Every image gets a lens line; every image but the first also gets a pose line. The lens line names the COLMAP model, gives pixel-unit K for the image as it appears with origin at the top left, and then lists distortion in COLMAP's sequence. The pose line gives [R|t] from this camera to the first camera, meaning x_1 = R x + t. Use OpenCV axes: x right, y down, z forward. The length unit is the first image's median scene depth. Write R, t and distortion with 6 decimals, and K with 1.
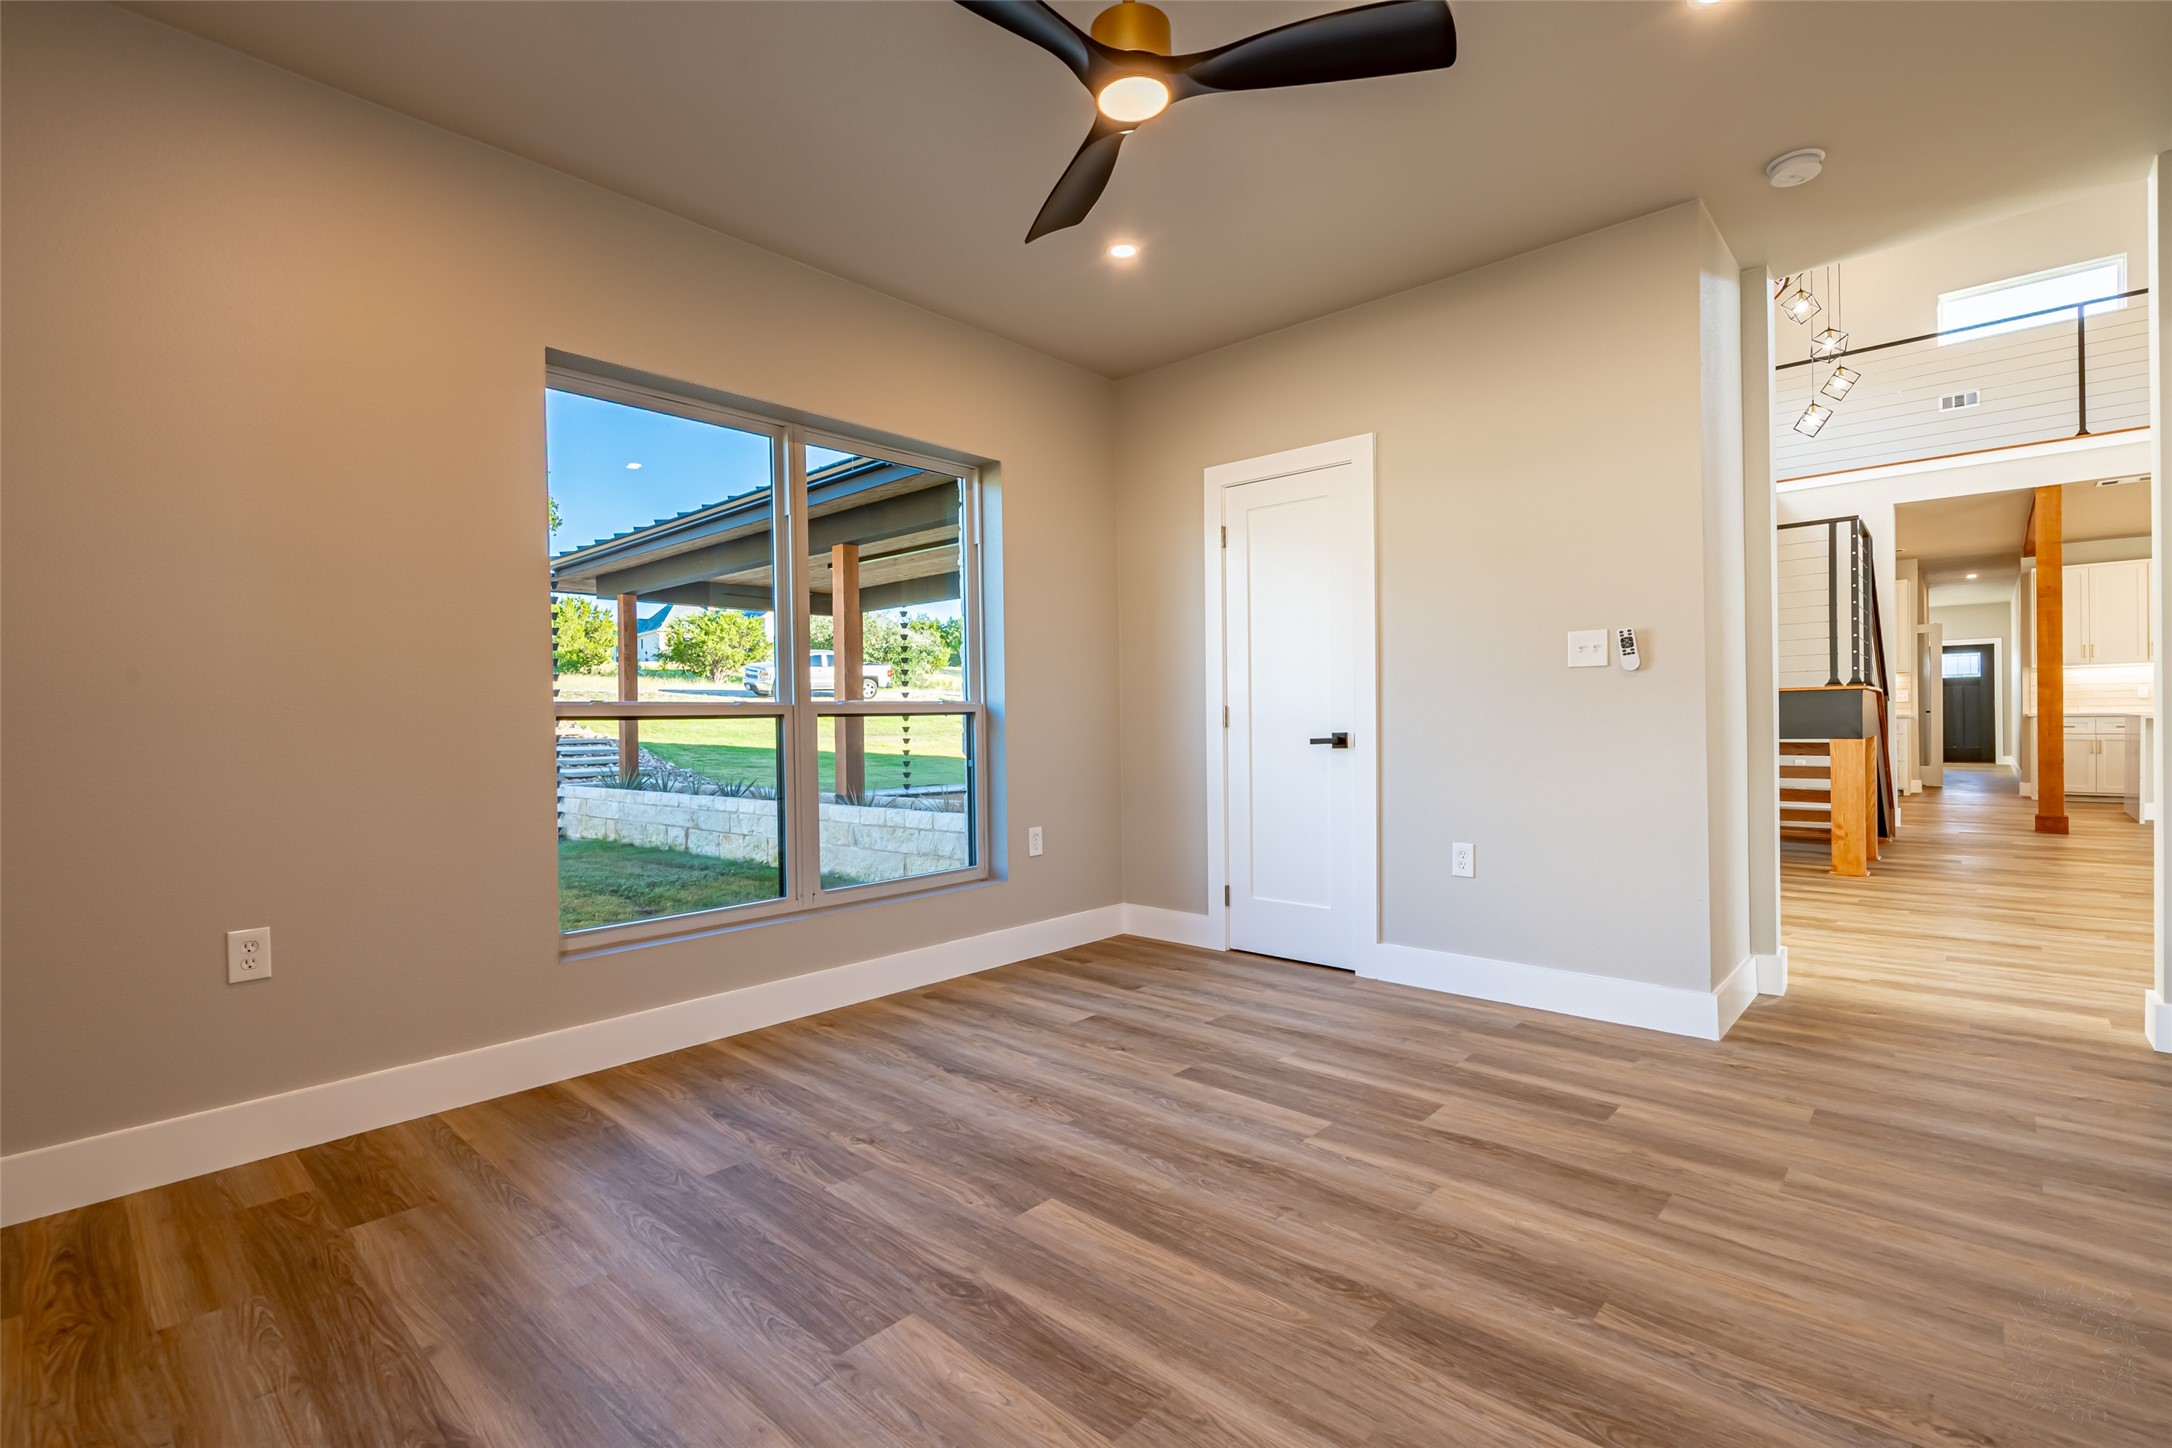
lens RADIAL K [[989.6, 0, 1094.8], [0, 989.6, 728.1], [0, 0, 1]] dist [-0.004433, 0.001141]
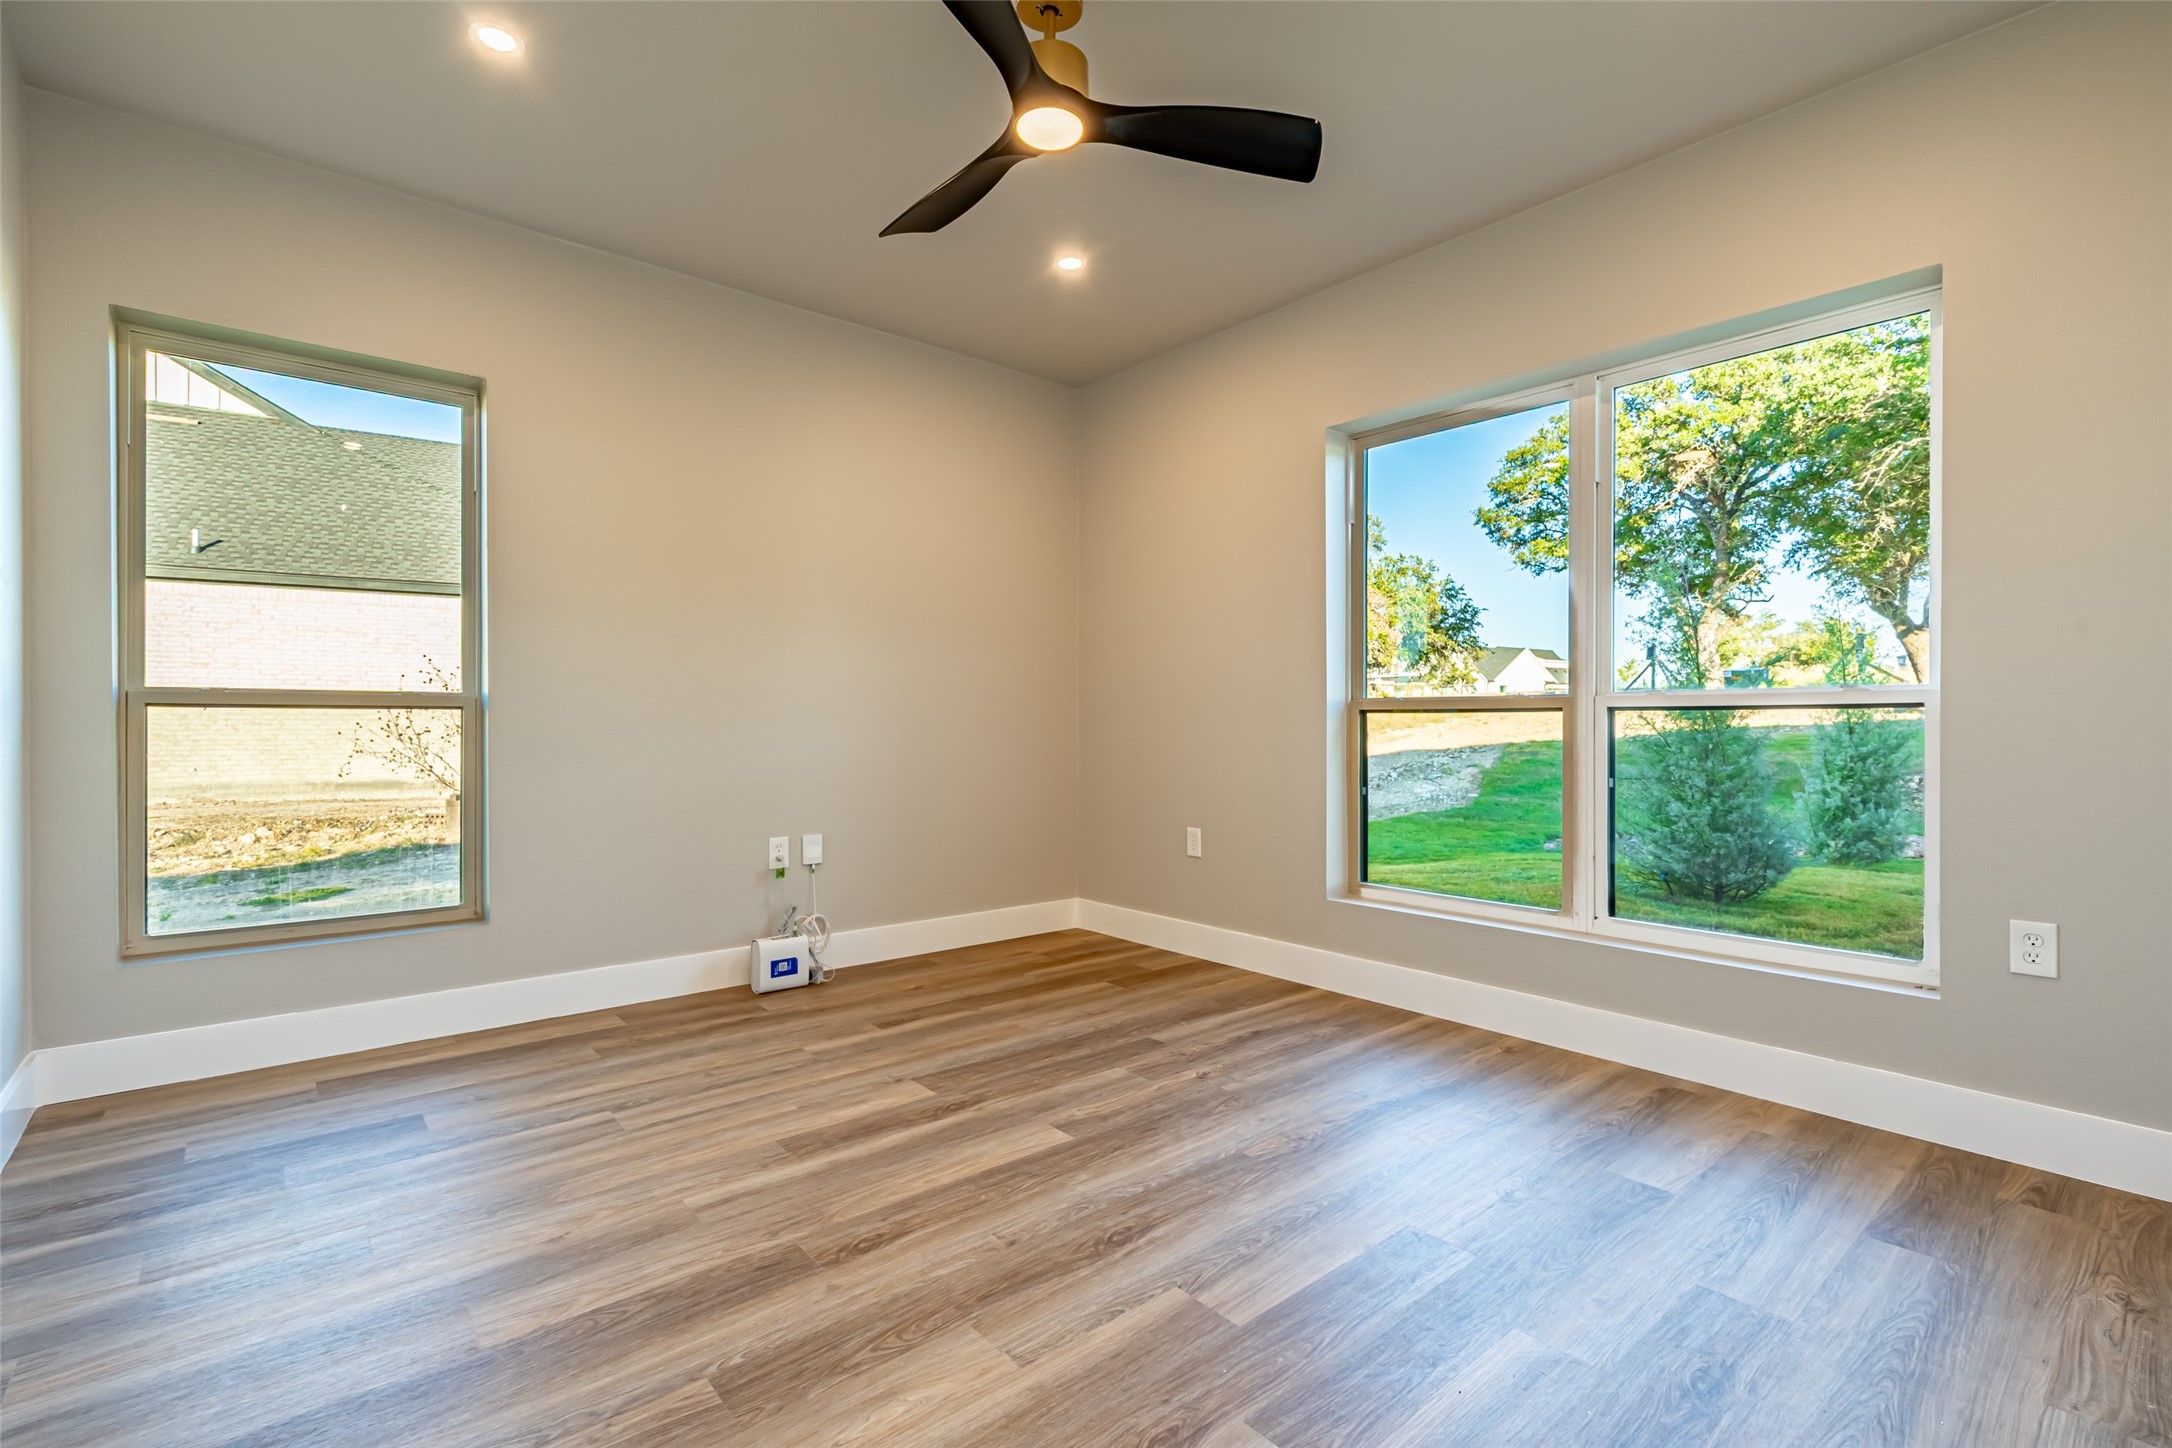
lens RADIAL K [[989.6, 0, 1083.2], [0, 989.6, 731.8], [0, 0, 1]] dist [-0.004433, 0.001141]
pose [[-0.139967, 0.024960, -0.989842, 0.995304], [-0.007090, 0.999631, 0.026210, -0.019743], [0.990131, 0.010687, -0.139738, 1.083532]]
